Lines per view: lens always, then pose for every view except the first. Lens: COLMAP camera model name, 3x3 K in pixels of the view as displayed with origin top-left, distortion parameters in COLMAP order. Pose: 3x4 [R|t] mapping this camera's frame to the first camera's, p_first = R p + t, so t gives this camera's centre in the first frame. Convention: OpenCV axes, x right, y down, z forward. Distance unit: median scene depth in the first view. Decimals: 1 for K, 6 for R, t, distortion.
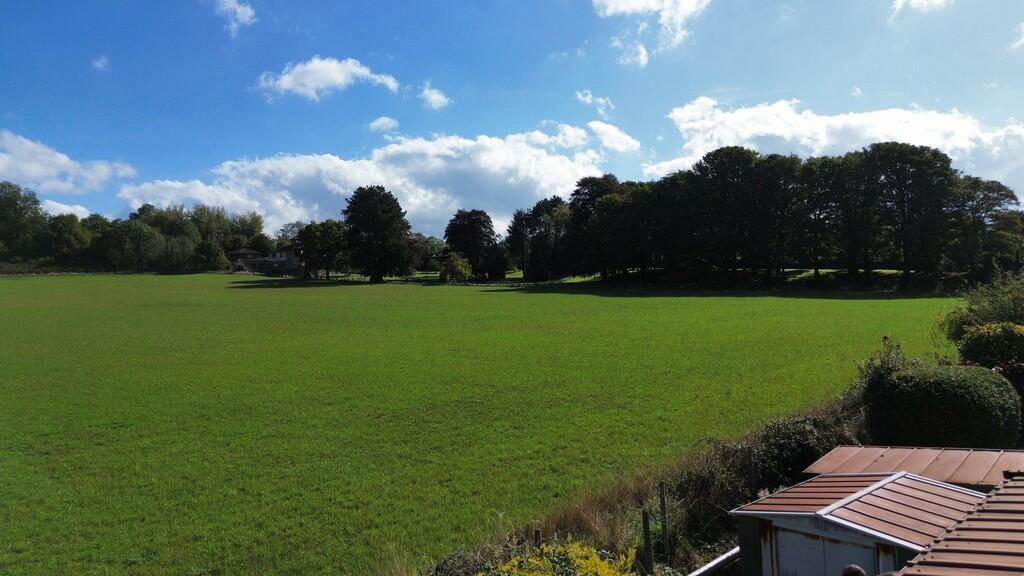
lens RADIAL K [[721.1, 0, 512.0], [0, 721.1, 288.0], [0, 0, 1]] dist [0.093907, -0.098888]
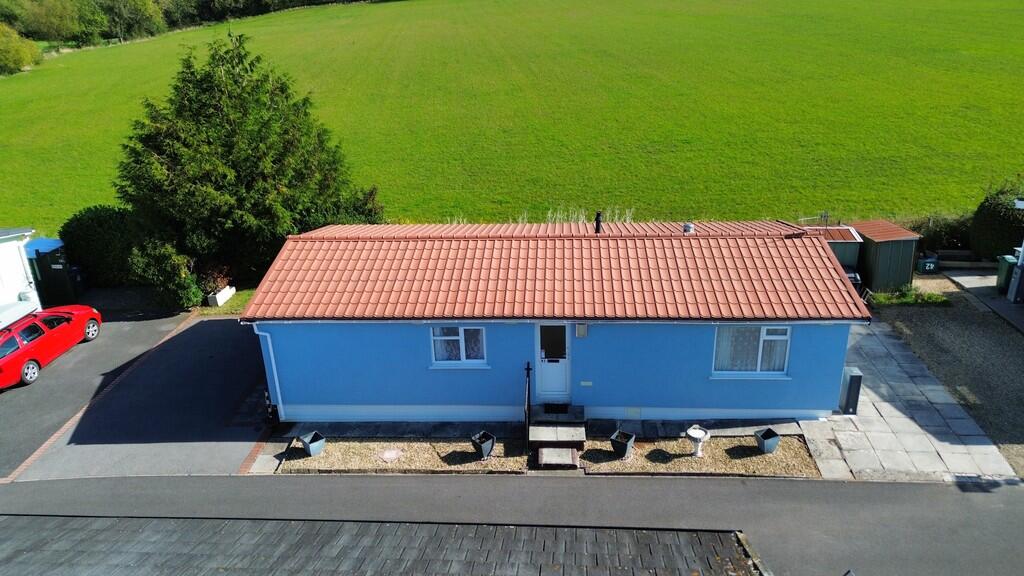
lens RADIAL K [[726.3, 0, 508.9], [0, 726.3, 283.9], [0, 0, 1]] dist [0.080026, -0.077626]
pose [[0.656840, 0.291039, -0.695599, 0.069436], [0.016367, 0.916788, 0.399040, -0.028166], [0.753853, -0.273490, 0.597419, -0.069090]]
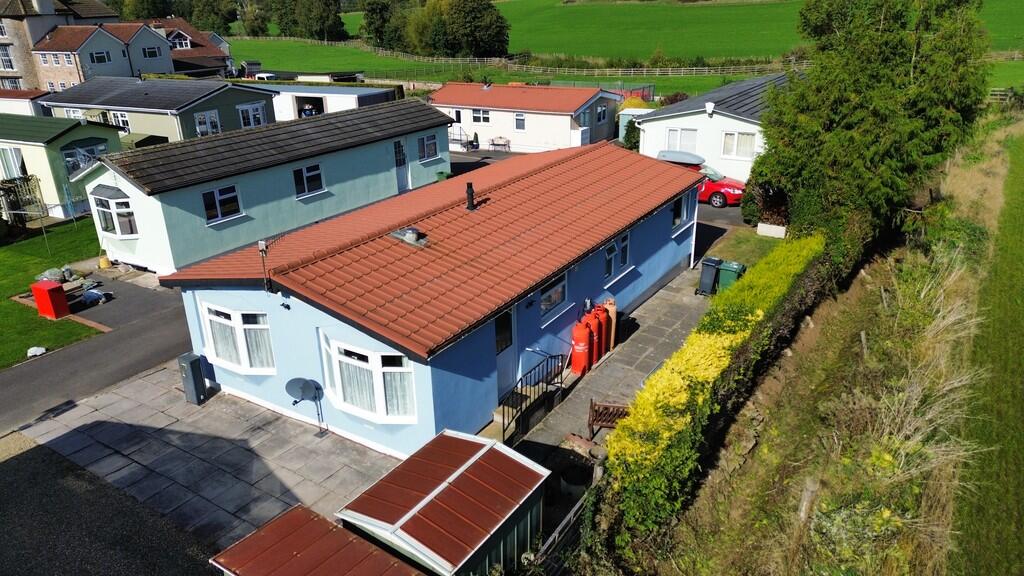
lens RADIAL K [[721.1, 0, 512.0], [0, 721.1, 288.0], [0, 0, 1]] dist [0.093907, -0.098888]
pose [[-0.974534, 0.131779, -0.181433, 0.021141], [0.055179, 0.925149, 0.375573, -0.018756], [0.217345, 0.355997, -0.908860, 0.077911]]
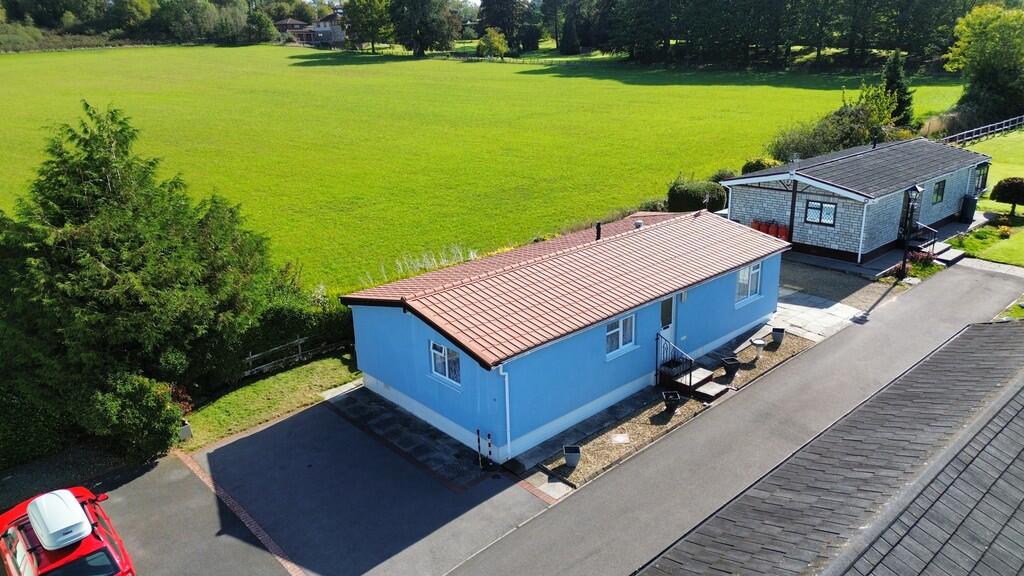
lens RADIAL K [[721.1, 0, 512.0], [0, 721.1, 288.0], [0, 0, 1]] dist [0.093907, -0.098888]
pose [[0.999054, 0.011484, -0.041955, 0.000056], [0.002593, 0.947084, 0.320975, -0.026896], [0.043421, -0.320780, 0.946158, -0.117902]]
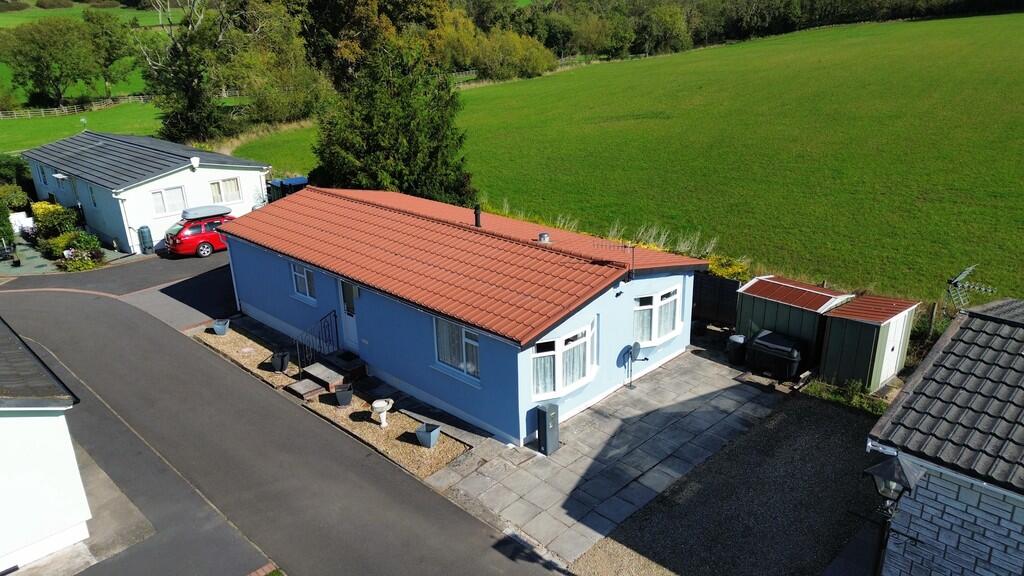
lens RADIAL K [[726.3, 0, 508.9], [0, 726.3, 283.9], [0, 0, 1]] dist [0.080026, -0.077626]
pose [[0.003156, 0.360588, -0.932720, 0.105178], [0.030530, 0.932255, 0.360512, -0.024643], [0.999529, -0.029613, -0.008067, 0.002809]]
